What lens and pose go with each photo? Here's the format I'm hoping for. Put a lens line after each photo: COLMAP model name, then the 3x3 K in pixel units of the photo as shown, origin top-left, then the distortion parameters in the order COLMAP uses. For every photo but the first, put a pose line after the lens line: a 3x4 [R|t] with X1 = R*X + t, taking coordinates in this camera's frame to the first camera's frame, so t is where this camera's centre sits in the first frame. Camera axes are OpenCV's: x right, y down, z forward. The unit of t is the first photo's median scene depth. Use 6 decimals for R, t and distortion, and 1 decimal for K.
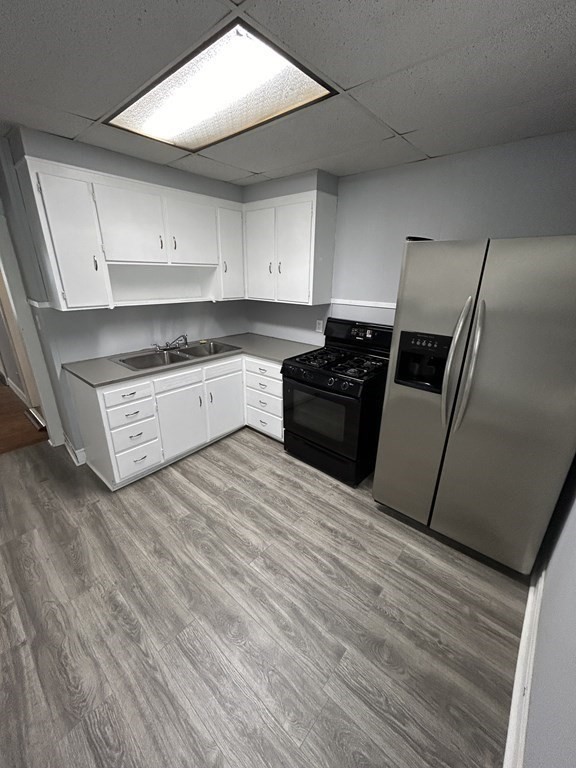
lens RADIAL K [[310.5, 0, 289.5], [0, 310.5, 385.7], [0, 0, 1]] dist [0.000831, 0.001100]
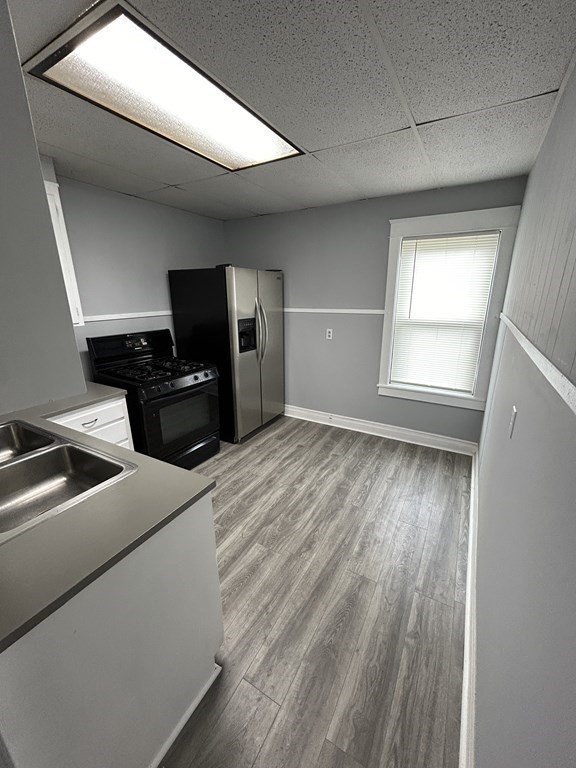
lens RADIAL K [[310.5, 0, 289.5], [0, 310.5, 385.7], [0, 0, 1]] dist [0.000831, 0.001100]
pose [[-0.203539, -0.295700, 0.933345, -1.269870], [0.340068, 0.872596, 0.350614, -0.339976], [-0.918110, 0.388765, -0.077049, 0.963336]]
